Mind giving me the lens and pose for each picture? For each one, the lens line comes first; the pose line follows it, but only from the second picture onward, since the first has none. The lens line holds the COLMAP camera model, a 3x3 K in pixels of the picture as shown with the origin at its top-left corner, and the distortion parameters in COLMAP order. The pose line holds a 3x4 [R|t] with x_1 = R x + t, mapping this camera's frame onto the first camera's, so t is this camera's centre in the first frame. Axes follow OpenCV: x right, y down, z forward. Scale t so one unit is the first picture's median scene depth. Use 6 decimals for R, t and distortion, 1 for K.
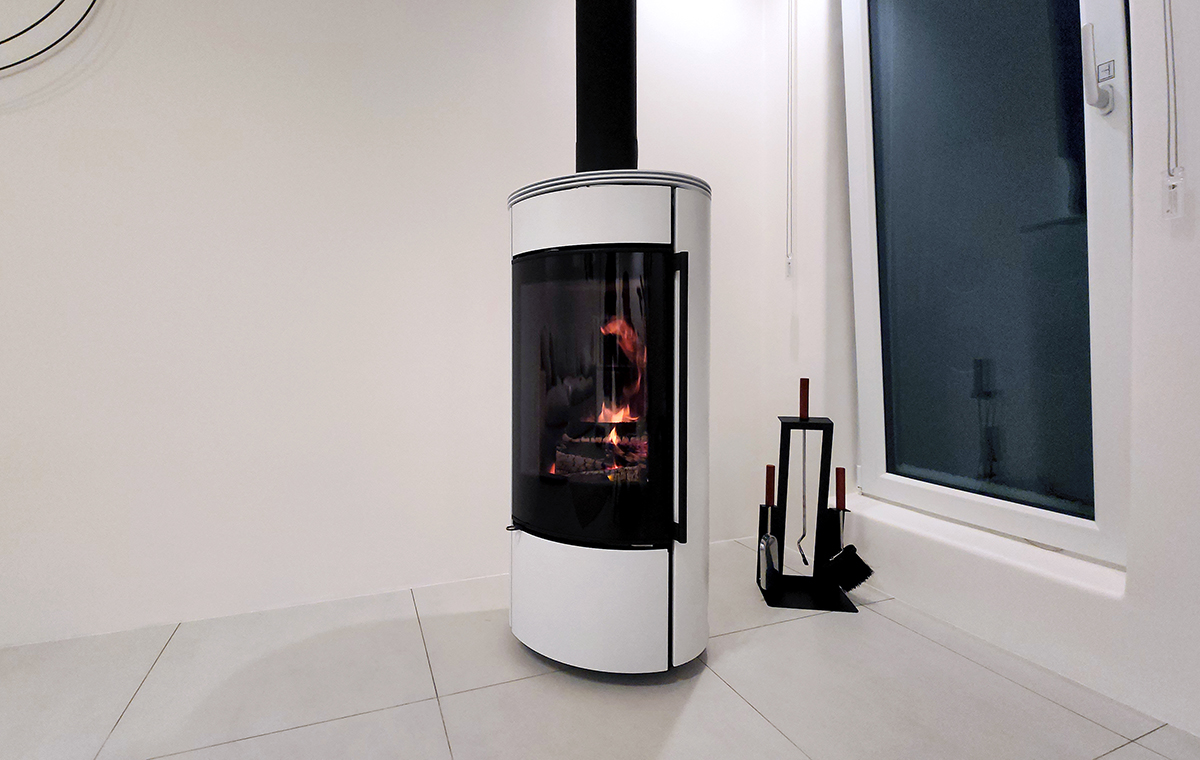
lens RADIAL K [[534.1, 0, 584.0], [0, 534.1, 362.8], [0, 0, 1]] dist [0.000387, -0.000564]
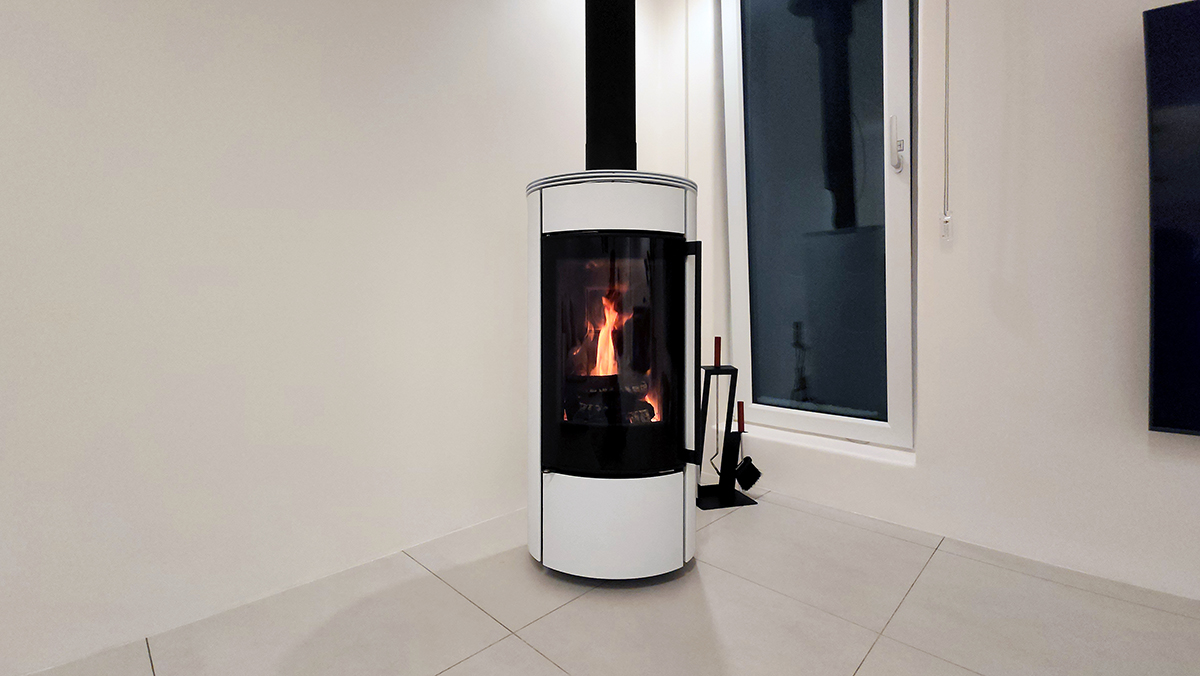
lens RADIAL K [[466.8, 0, 585.3], [0, 466.8, 313.3], [0, 0, 1]] dist [-0.000483, -0.000250]
pose [[0.924678, 0.001738, 0.380745, -0.386506], [0.009435, 0.999578, -0.027475, -0.000720], [-0.380632, 0.028998, 0.924272, 0.035758]]
